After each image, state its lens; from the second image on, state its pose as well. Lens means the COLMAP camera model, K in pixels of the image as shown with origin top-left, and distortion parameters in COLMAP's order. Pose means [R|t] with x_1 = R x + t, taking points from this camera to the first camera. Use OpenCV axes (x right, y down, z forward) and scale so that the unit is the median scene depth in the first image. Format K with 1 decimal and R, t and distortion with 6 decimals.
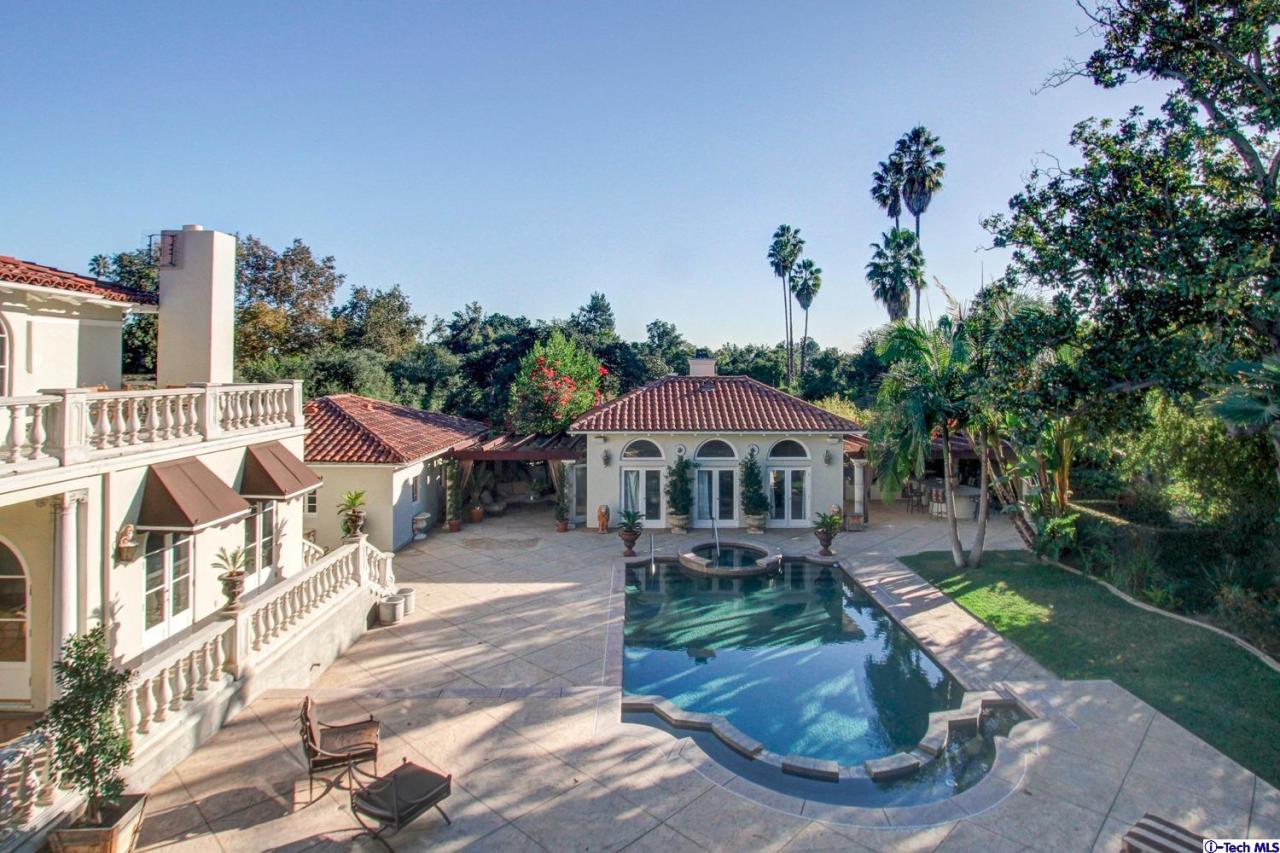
lens RADIAL K [[707.2, 0, 638.2], [0, 707.2, 350.8], [0, 0, 1]] dist [-0.040545, -0.000472]
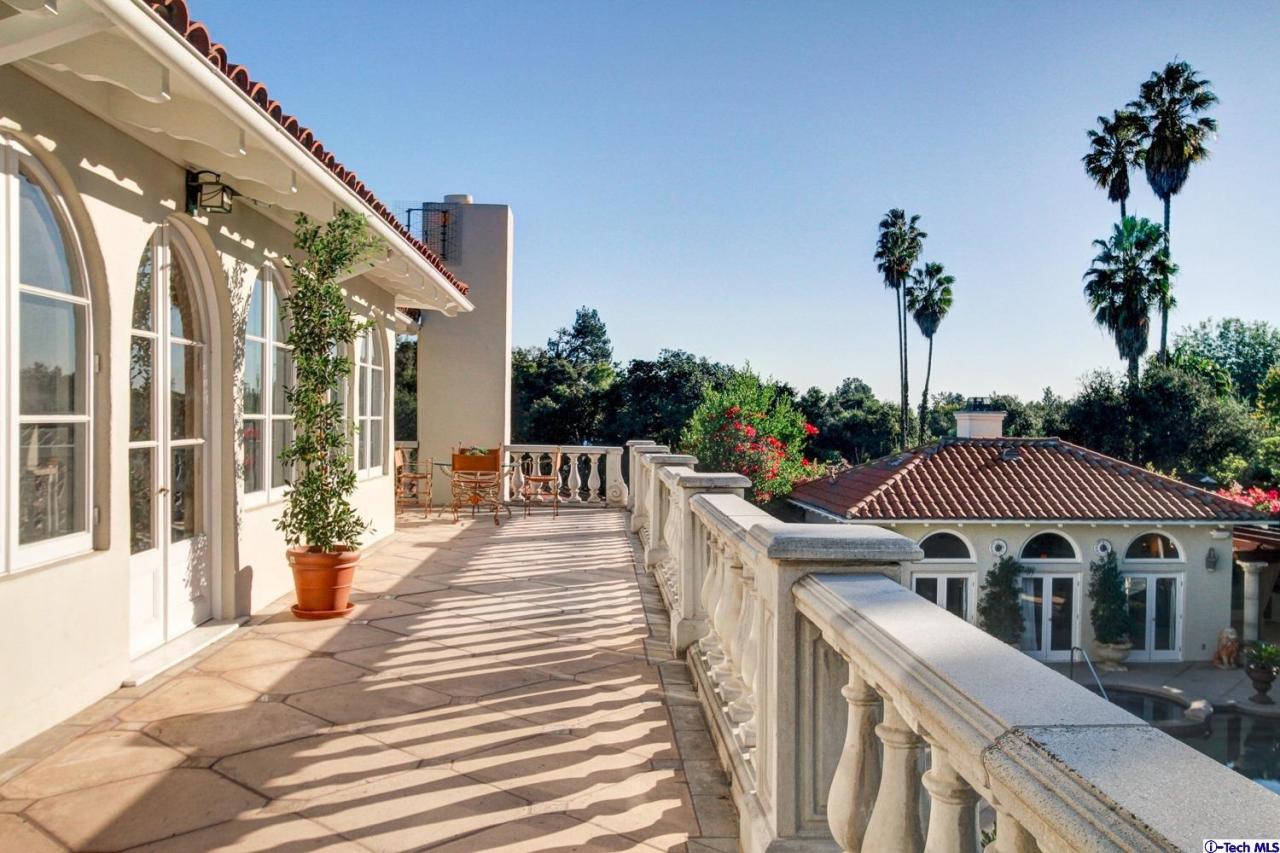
lens RADIAL K [[1074.1, 0, 640.0], [0, 1074.1, 432.3], [0, 0, 1]] dist [0.012613, 0.005285]
pose [[0.997807, 0.006822, 0.065840, -0.164982], [-0.008996, 0.999422, 0.032783, 0.000195], [-0.065578, -0.033303, 0.997292, 0.002384]]
